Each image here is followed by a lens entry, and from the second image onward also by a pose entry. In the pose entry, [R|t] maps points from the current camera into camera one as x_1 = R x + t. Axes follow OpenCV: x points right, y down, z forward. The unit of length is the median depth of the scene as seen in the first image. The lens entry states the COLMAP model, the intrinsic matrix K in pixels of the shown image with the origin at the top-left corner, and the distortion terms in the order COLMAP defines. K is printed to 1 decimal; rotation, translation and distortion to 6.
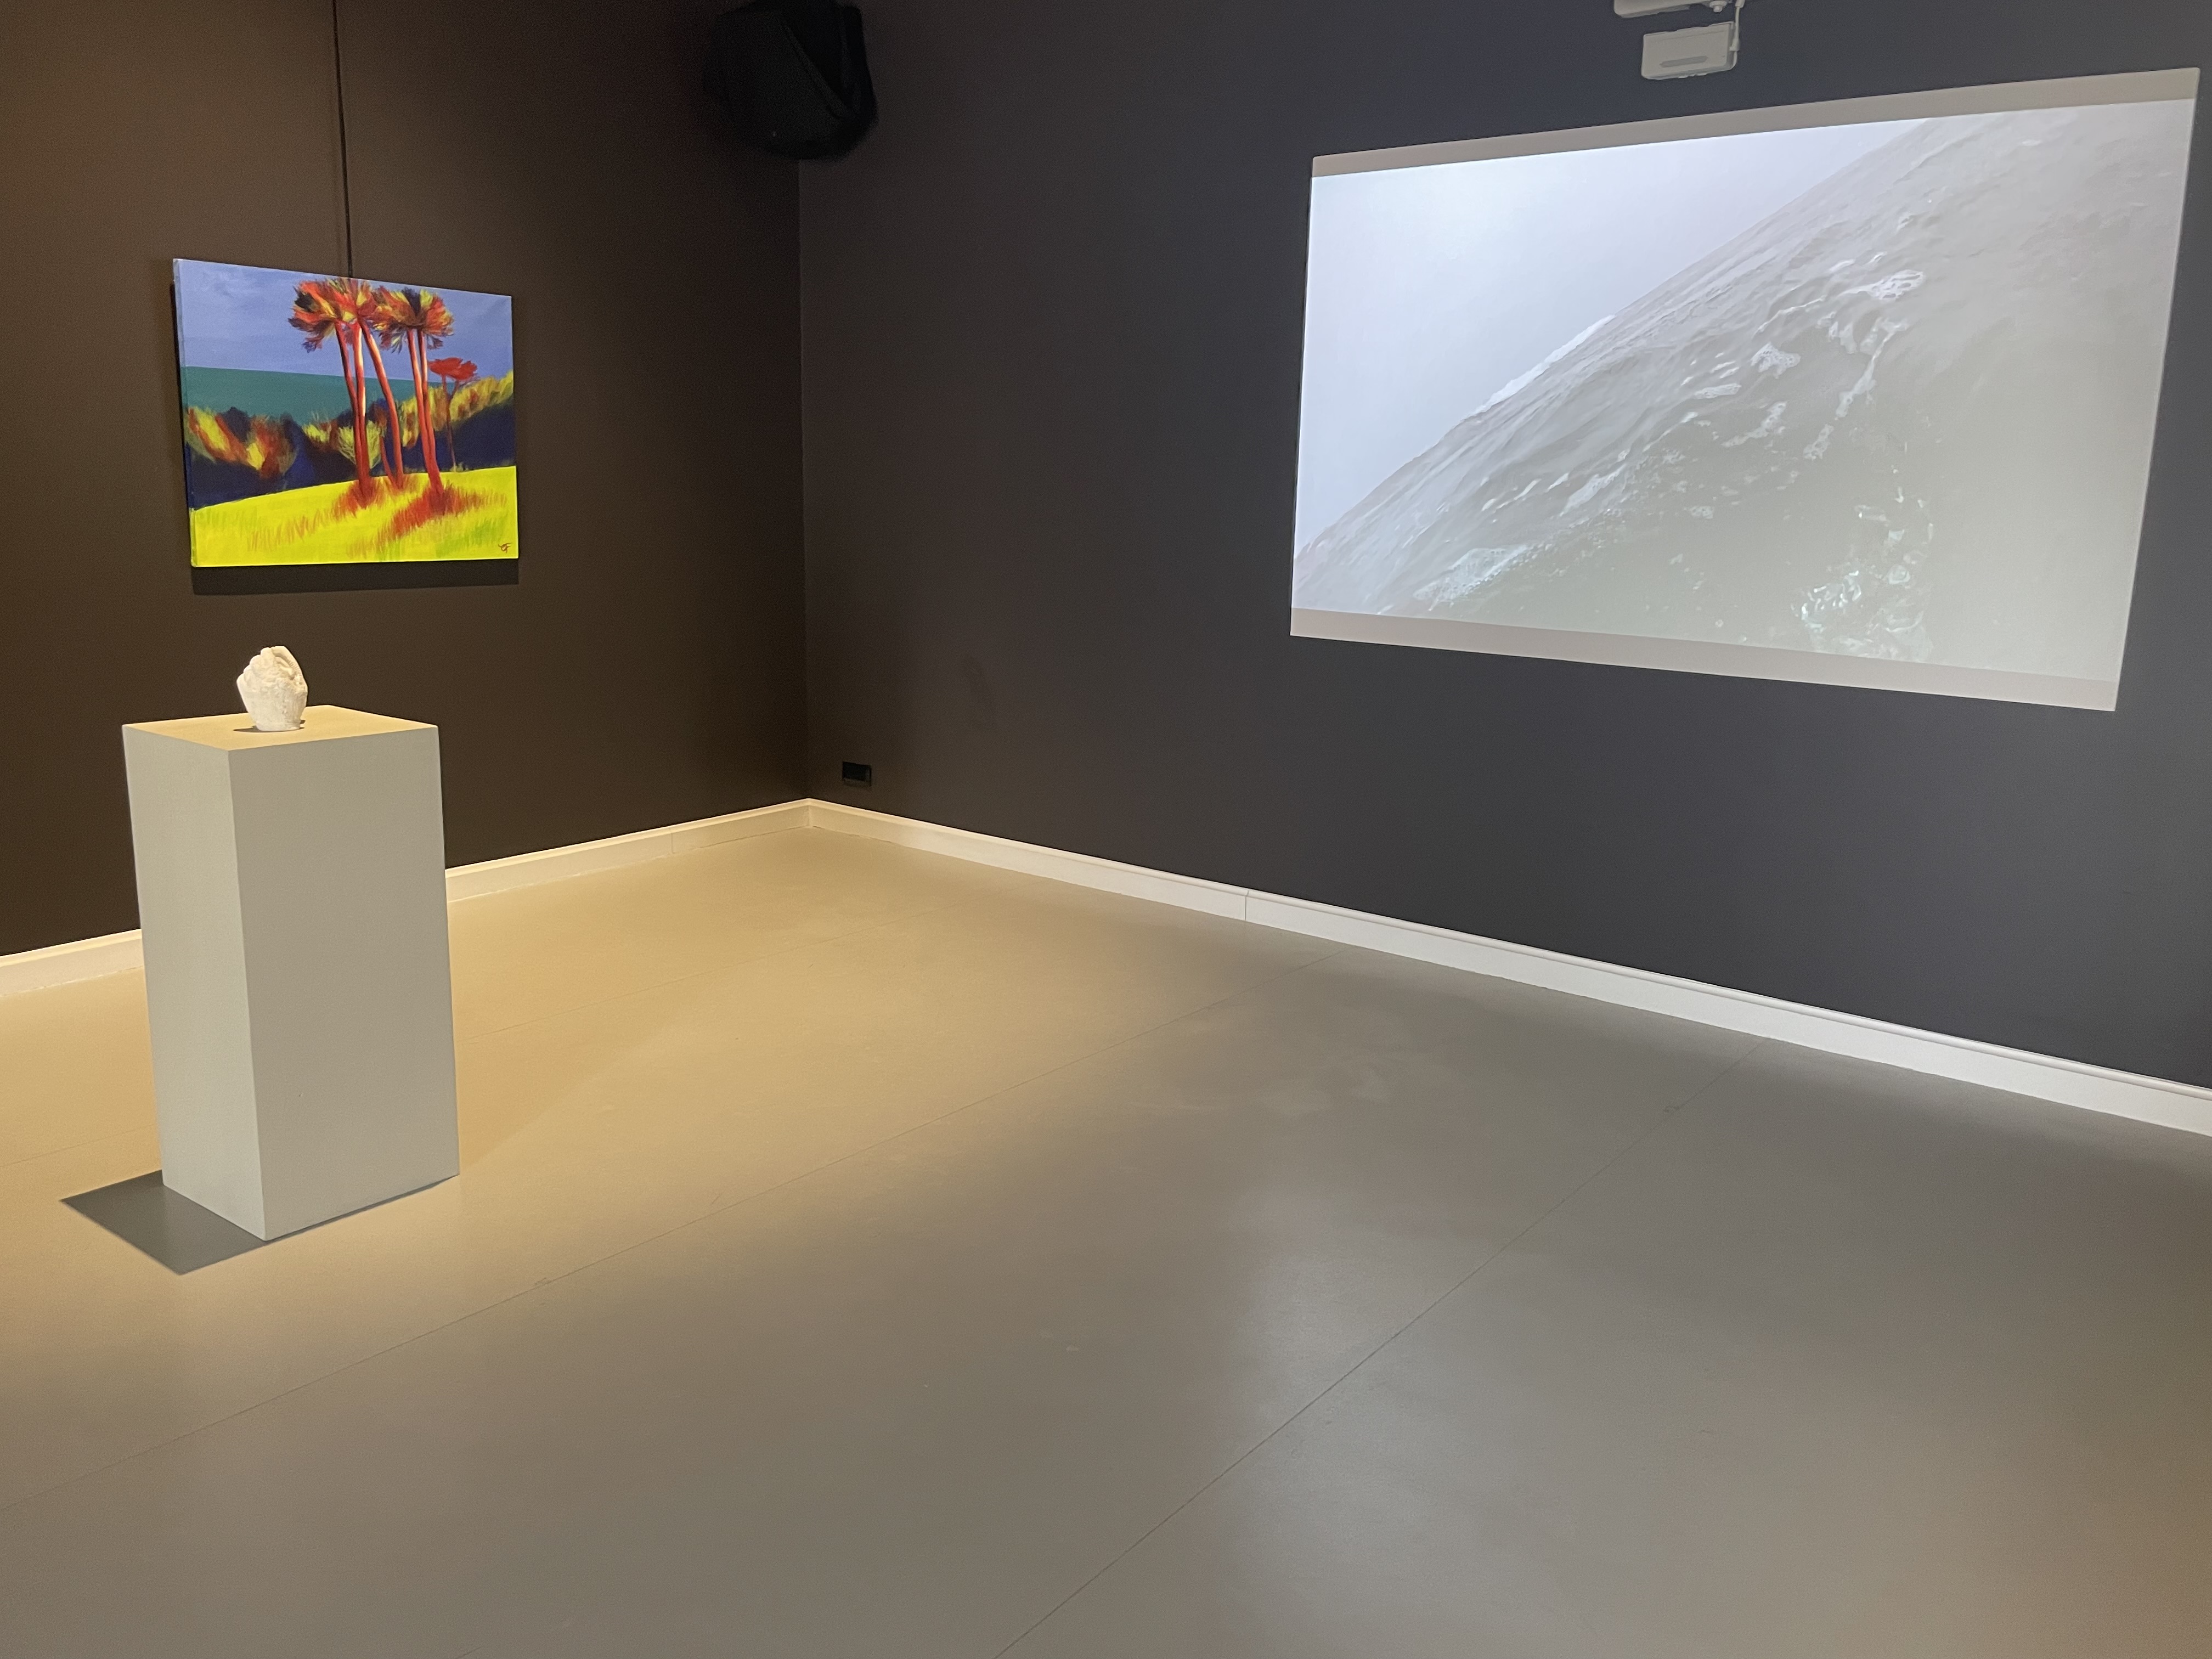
lens RADIAL K [[1679.2, 0, 1106.0], [0, 1679.2, 829.7], [0, 0, 1]] dist [-0.016649, -0.020316]
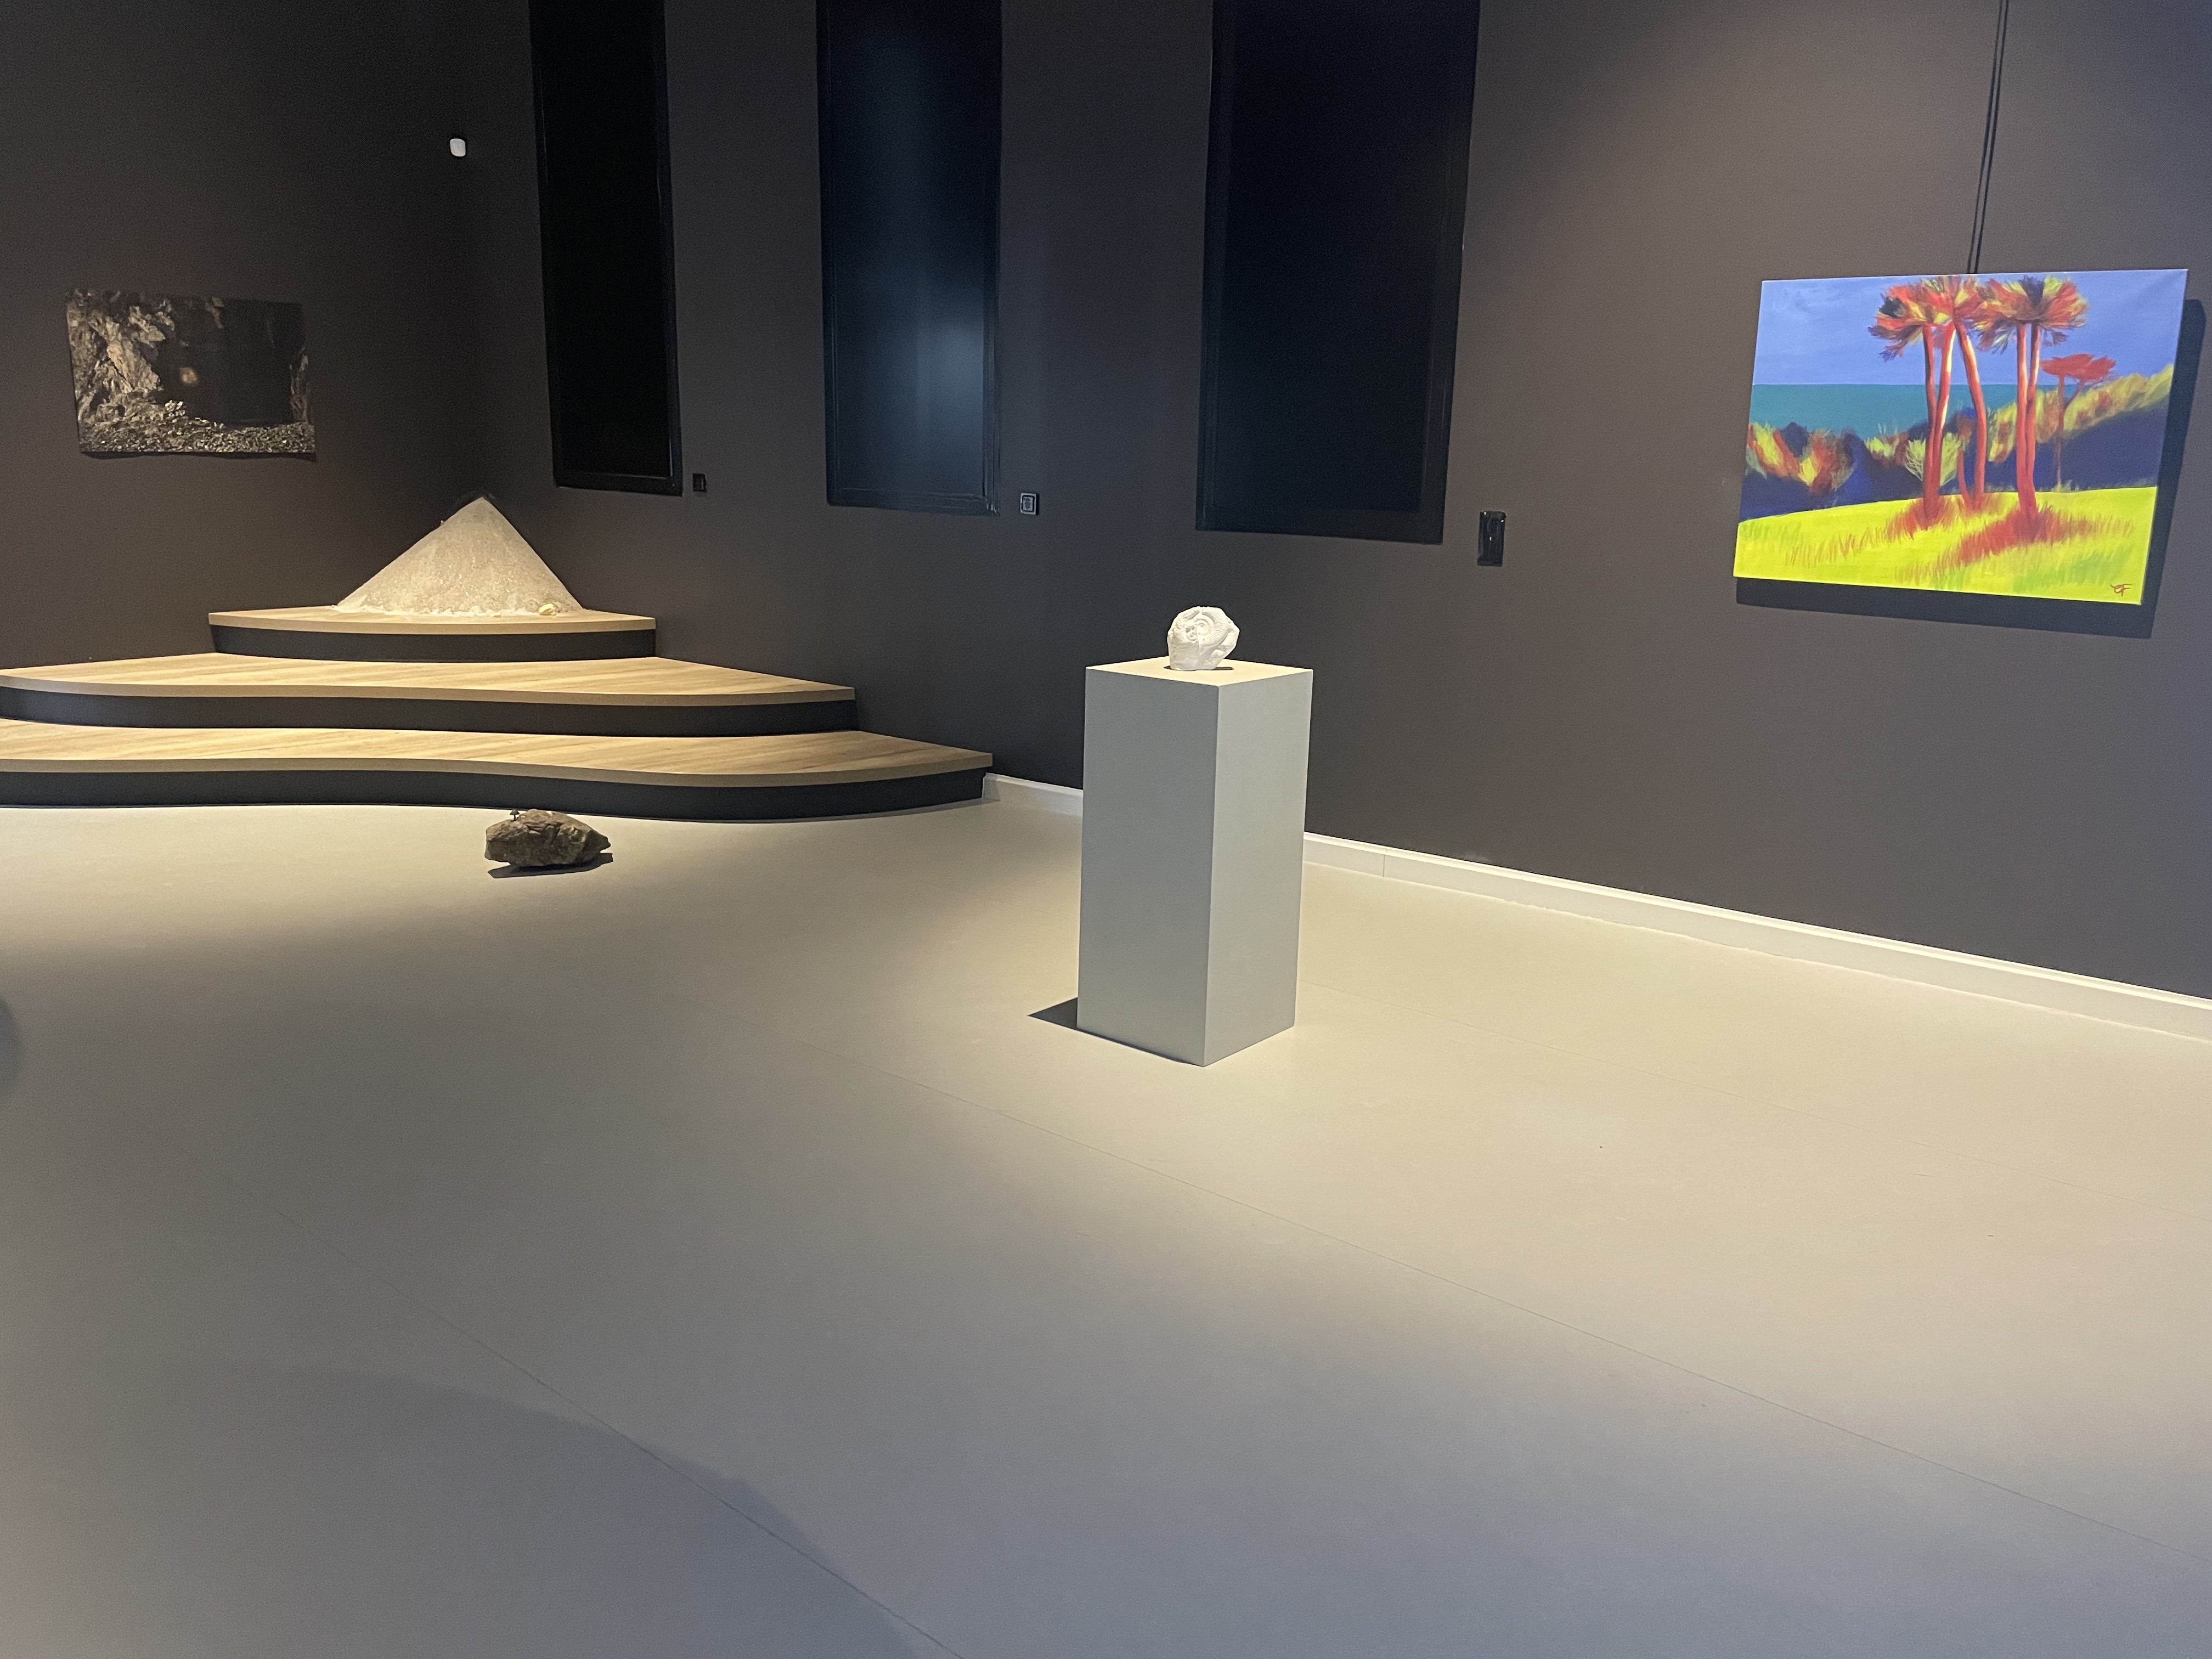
lens RADIAL K [[1679.2, 0, 1105.3], [0, 1679.2, 828.5], [0, 0, 1]] dist [-0.016649, -0.020316]
pose [[-0.031960, 0.190789, -0.981111, 0.486374], [-0.227941, 0.954353, 0.193011, -0.110872], [0.973150, 0.229804, 0.012988, 0.592055]]
